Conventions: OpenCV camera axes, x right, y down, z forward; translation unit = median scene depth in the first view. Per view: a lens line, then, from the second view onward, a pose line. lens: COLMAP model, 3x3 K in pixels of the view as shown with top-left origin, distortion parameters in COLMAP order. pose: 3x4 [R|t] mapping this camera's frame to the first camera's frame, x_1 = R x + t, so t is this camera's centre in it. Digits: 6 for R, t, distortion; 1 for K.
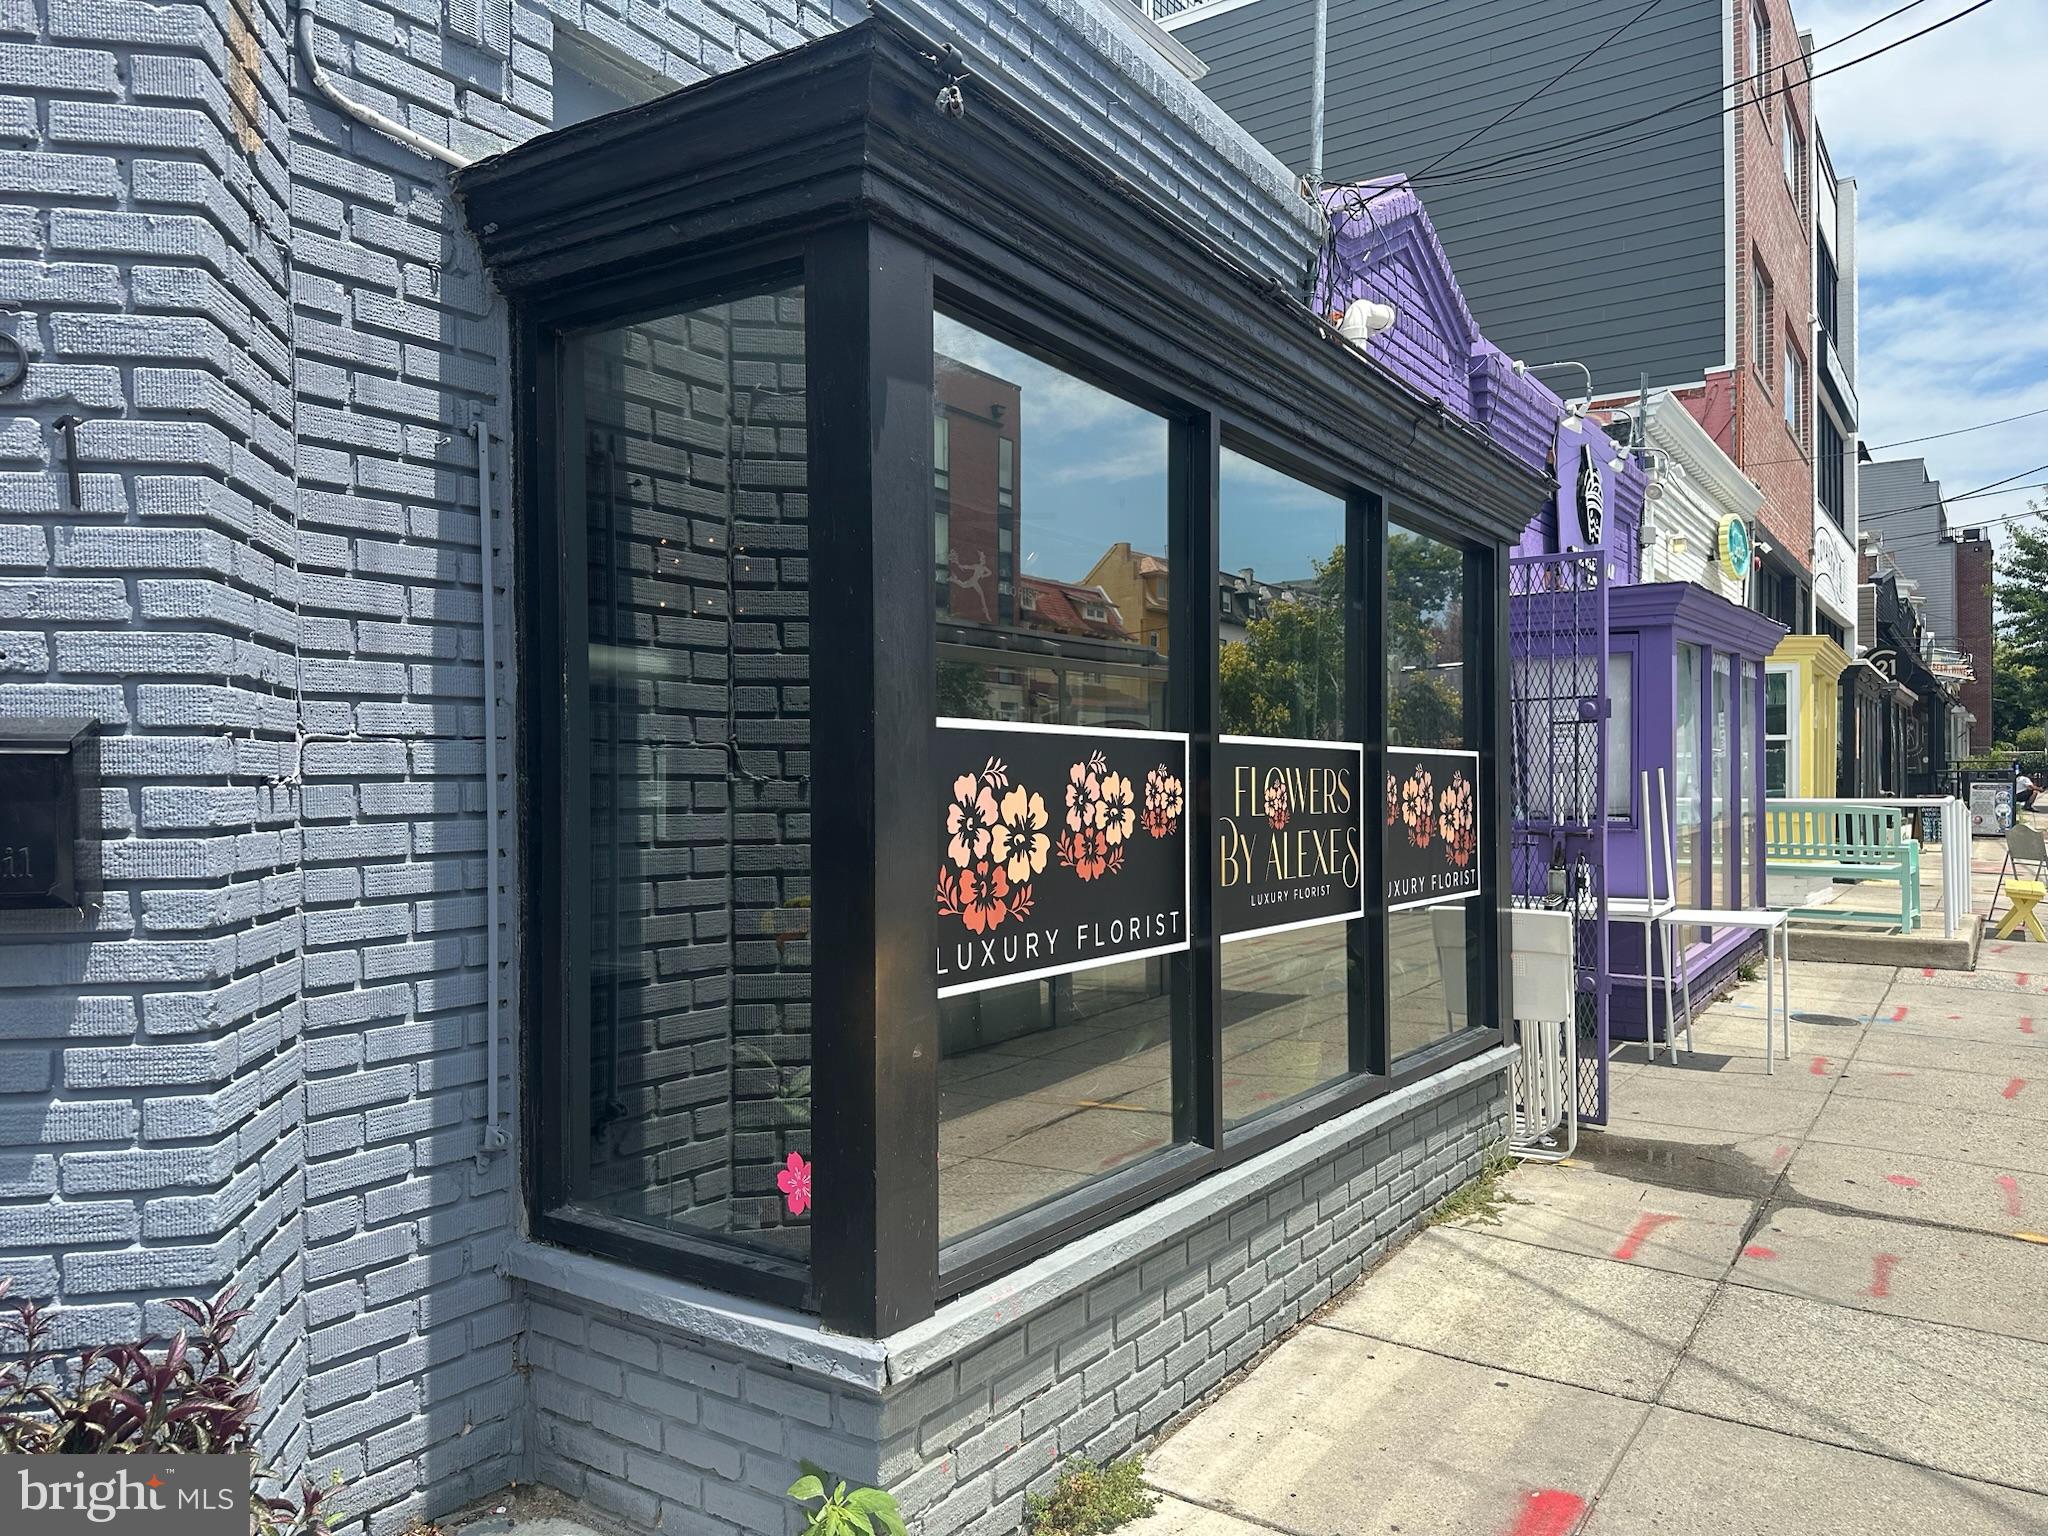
lens RADIAL K [[1440.4, 0, 1018.2], [0, 1440.4, 770.4], [0, 0, 1]] dist [0.135135, -0.191300]
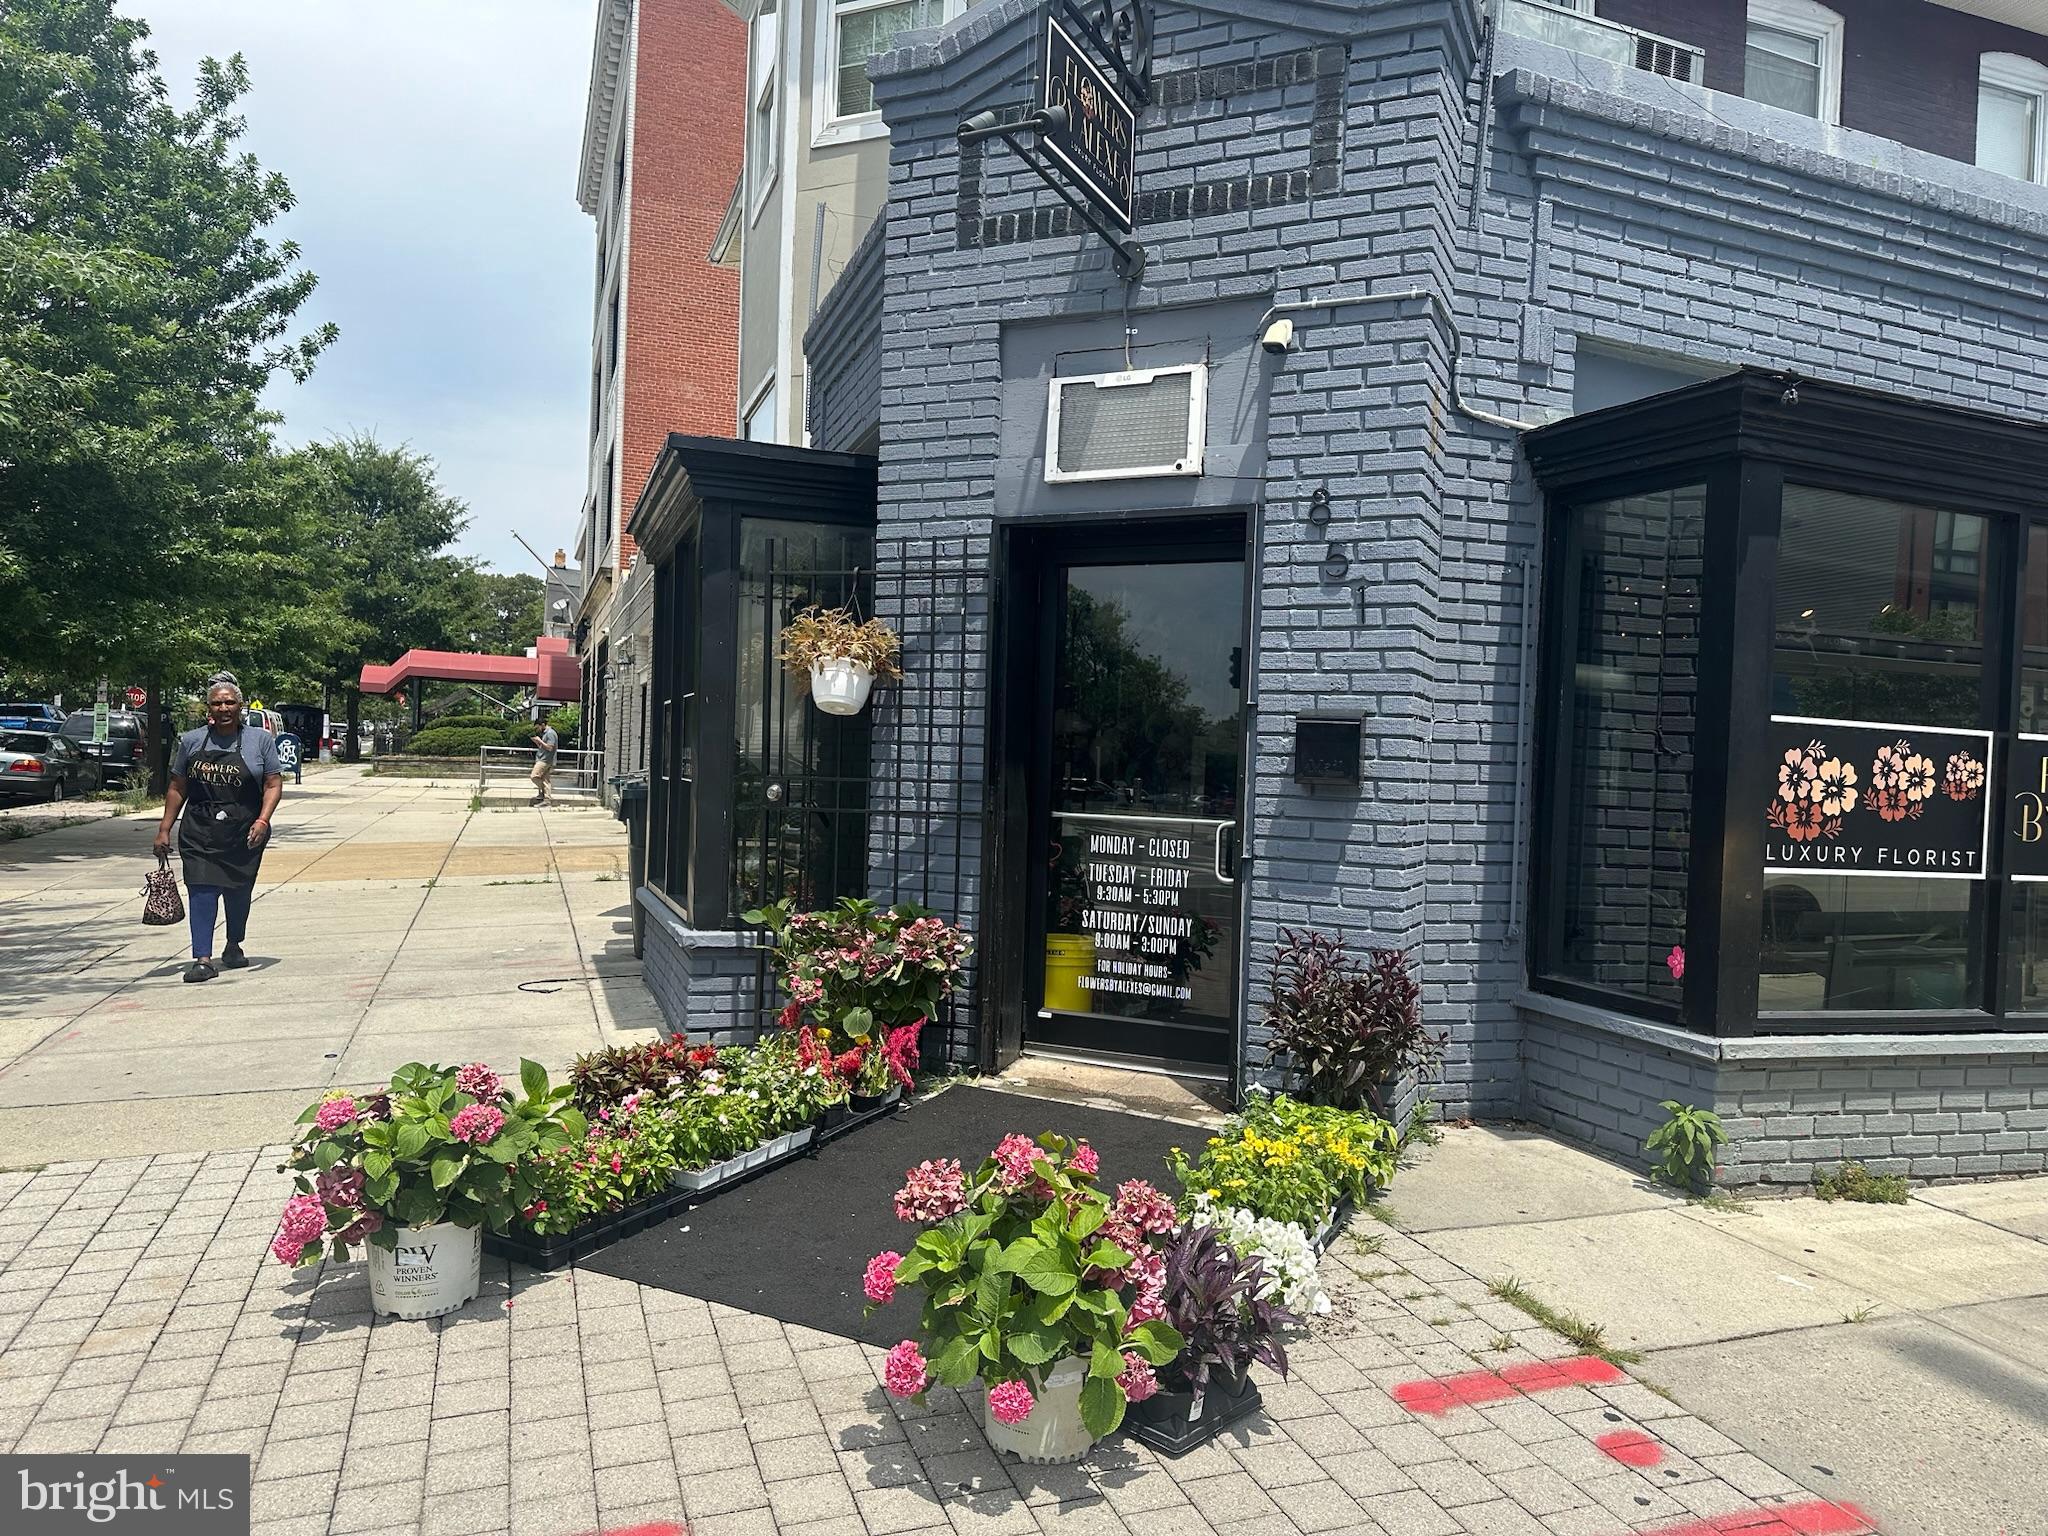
lens RADIAL K [[1423.0, 0, 1022.5], [0, 1423.0, 795.6], [0, 0, 1]] dist [0.088646, -0.129331]
pose [[0.801227, 0.051899, -0.596106, 0.252306], [-0.042235, 0.998652, 0.030179, 0.044616], [0.596868, 0.000996, 0.802339, -0.932154]]
